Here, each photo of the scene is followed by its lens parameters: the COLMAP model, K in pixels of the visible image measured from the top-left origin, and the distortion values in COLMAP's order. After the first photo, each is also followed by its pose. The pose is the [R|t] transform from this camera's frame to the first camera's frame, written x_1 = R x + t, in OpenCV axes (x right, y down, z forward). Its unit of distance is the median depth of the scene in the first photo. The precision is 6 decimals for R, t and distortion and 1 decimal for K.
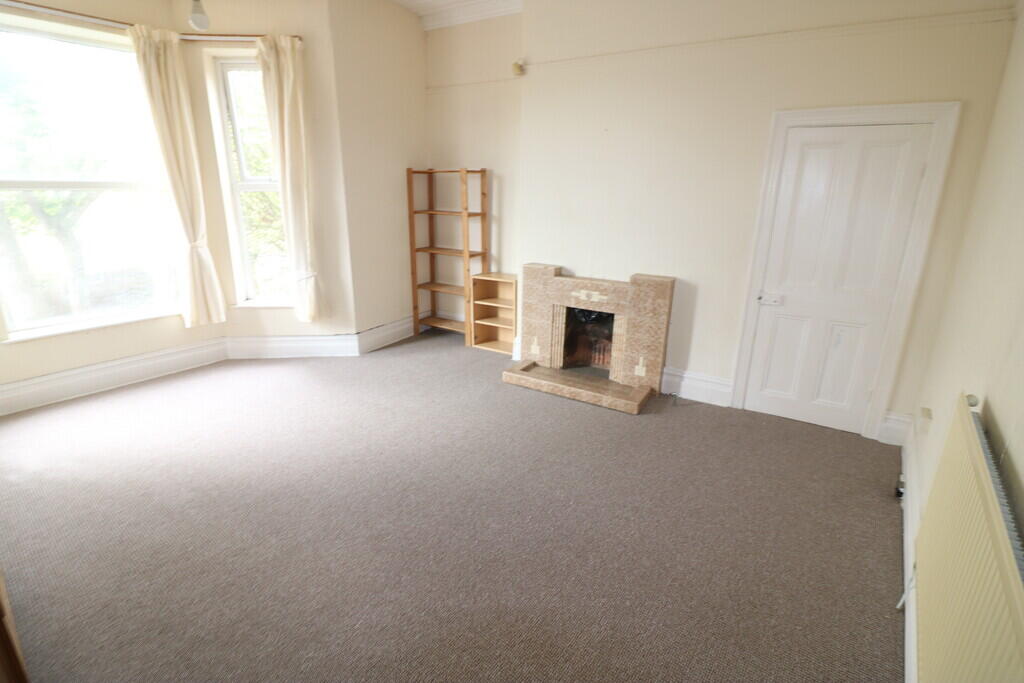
lens RADIAL K [[495.3, 0, 509.0], [0, 495.3, 342.9], [0, 0, 1]] dist [-0.000712, -0.000134]
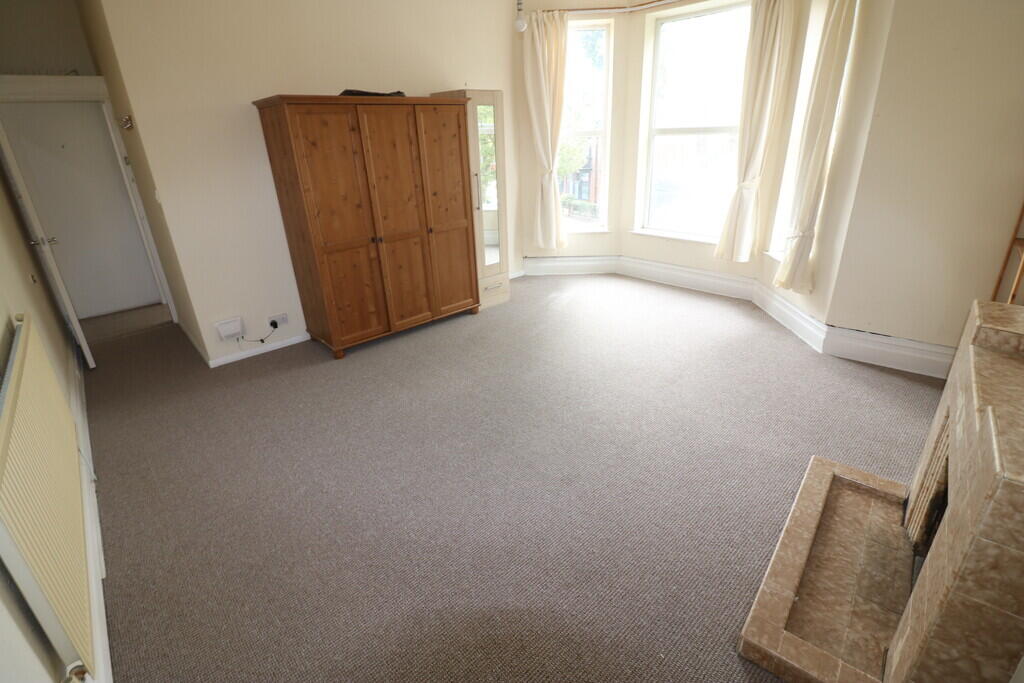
lens RADIAL K [[495.3, 0, 509.0], [0, 495.3, 342.9], [0, 0, 1]] dist [-0.000712, -0.000134]
pose [[-0.199578, 0.373516, -0.905900, 0.517197], [-0.261093, 0.870805, 0.416567, -0.195371], [0.944457, 0.319662, -0.076271, 0.646465]]
